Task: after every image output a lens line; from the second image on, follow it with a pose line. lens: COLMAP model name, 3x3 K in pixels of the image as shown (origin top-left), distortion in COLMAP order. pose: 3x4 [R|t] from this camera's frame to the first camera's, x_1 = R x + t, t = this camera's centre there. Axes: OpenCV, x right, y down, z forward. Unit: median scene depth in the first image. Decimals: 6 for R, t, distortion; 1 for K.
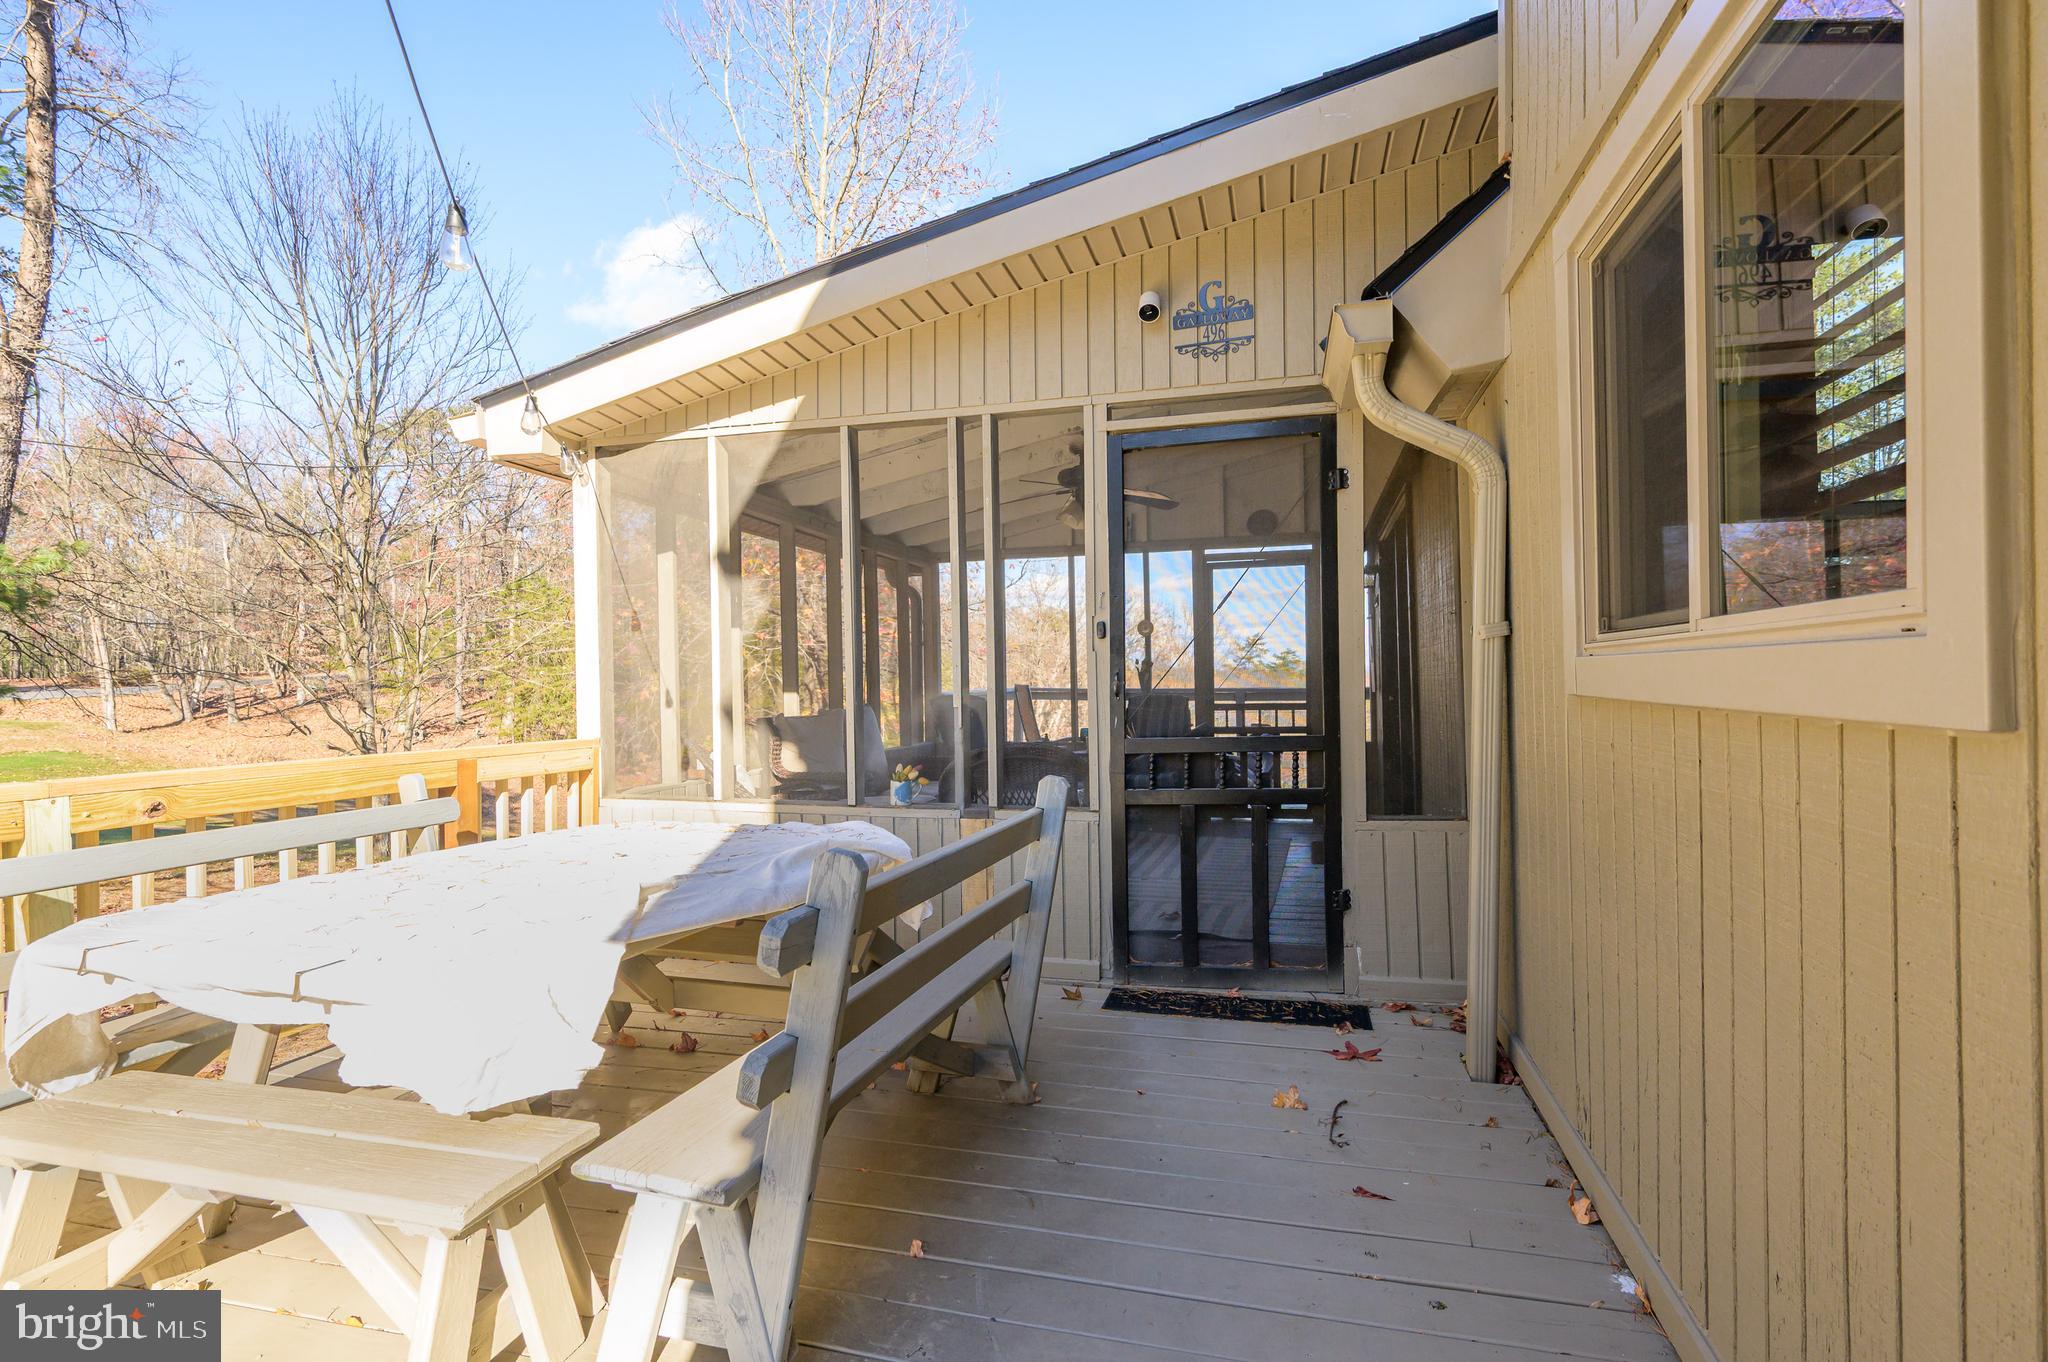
lens RADIAL K [[994.2, 0, 1020.8], [0, 994.2, 684.1], [0, 0, 1]] dist [0.003726, 0.000330]
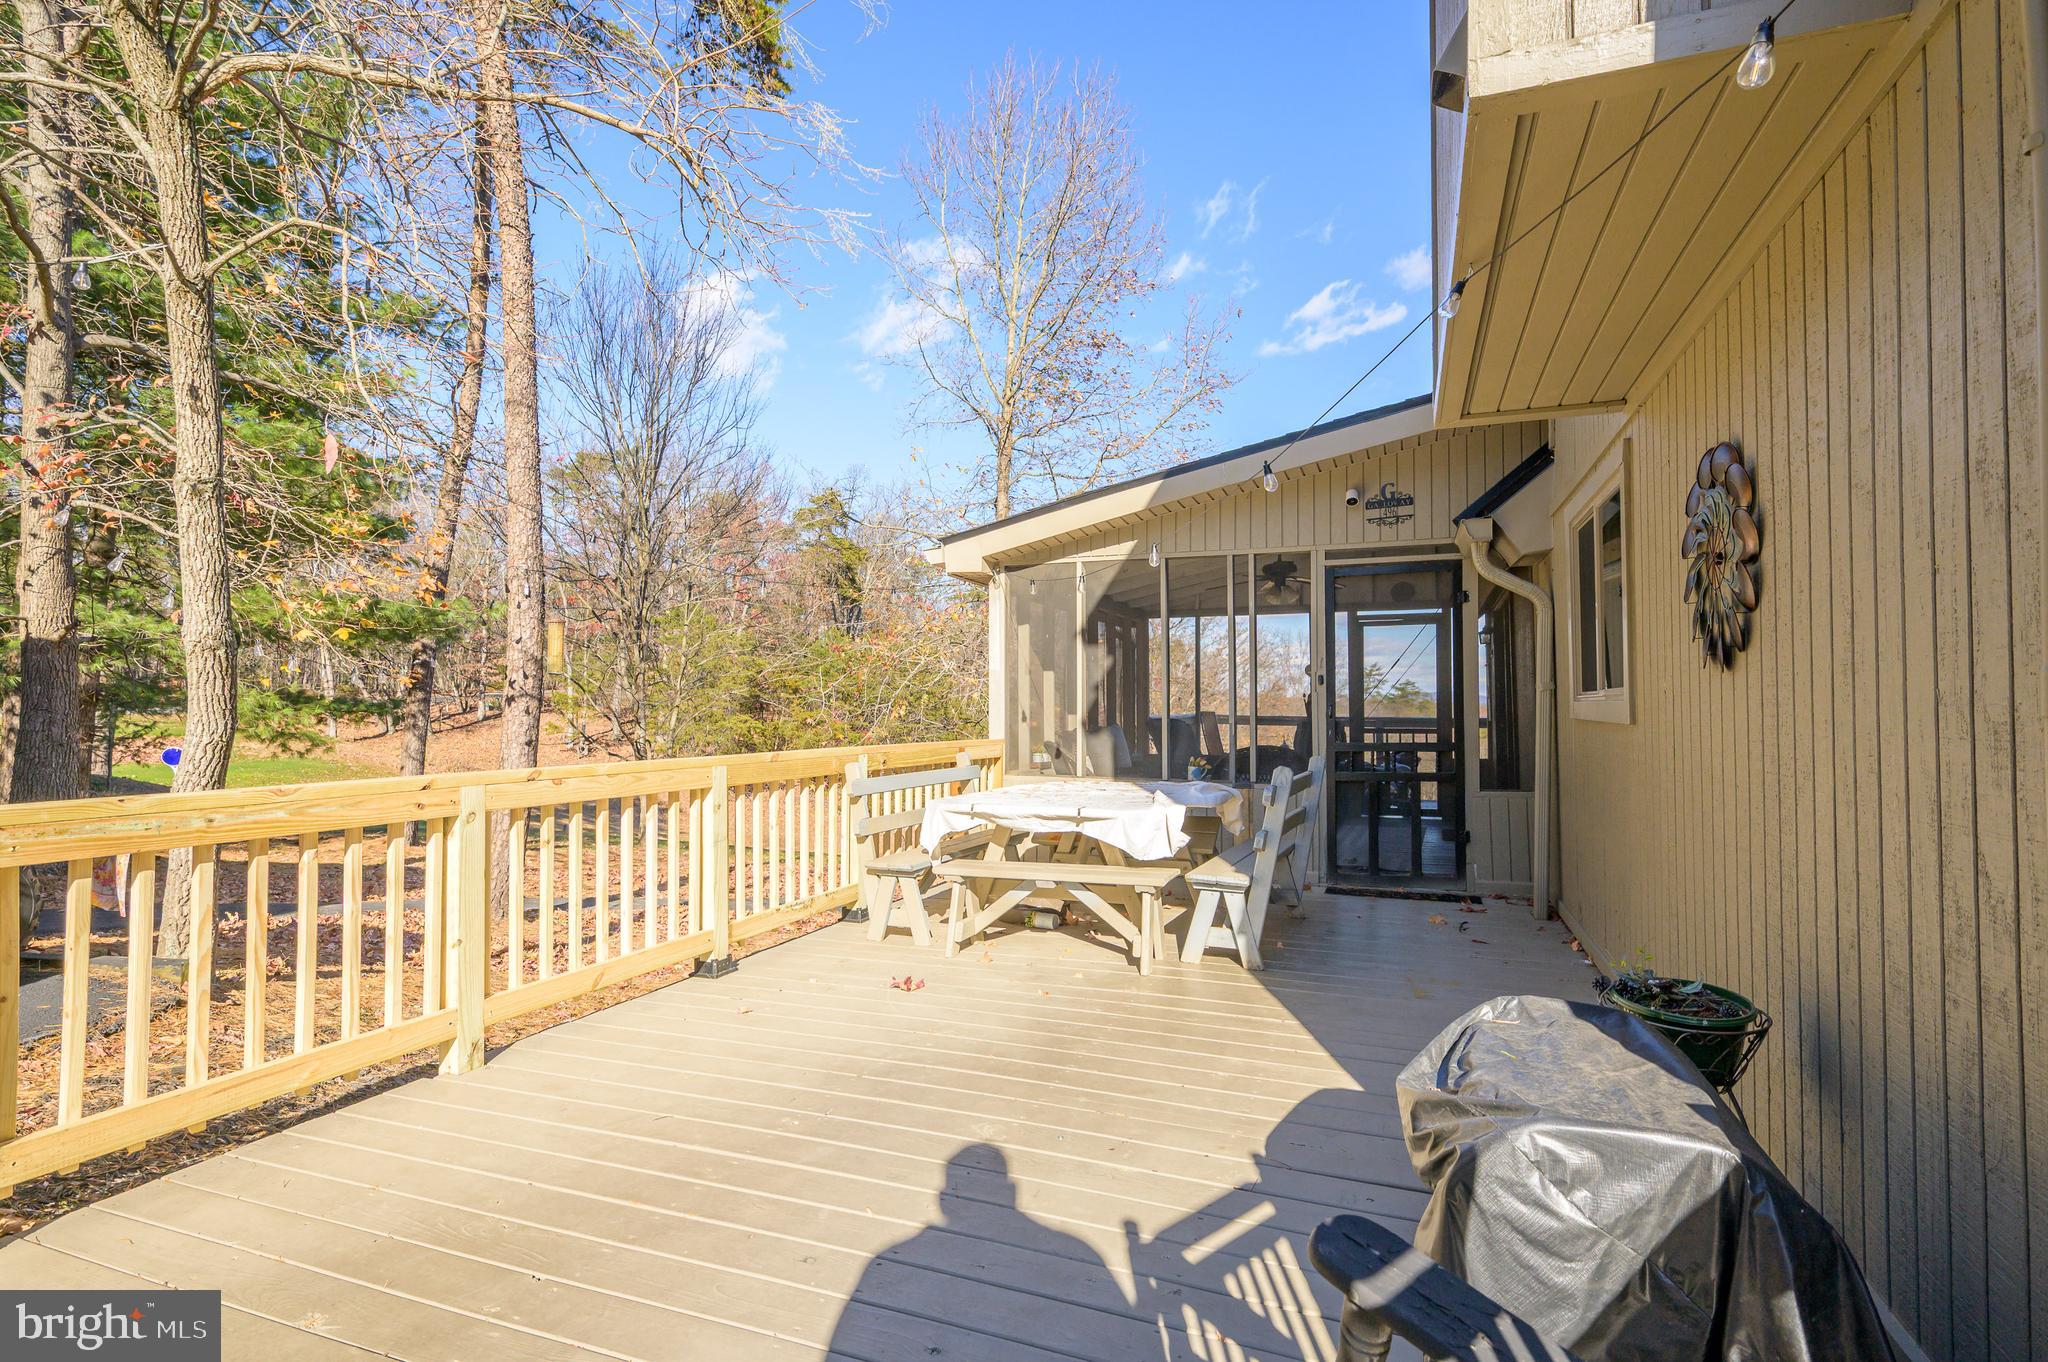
lens RADIAL K [[994.2, 0, 1024.4], [0, 994.2, 678.7], [0, 0, 1]] dist [0.003726, 0.000330]
pose [[0.994495, 0.011958, -0.104095, -0.242297], [-0.015314, 0.999386, -0.031507, 0.005698], [0.103655, 0.032928, 0.994068, -0.746860]]
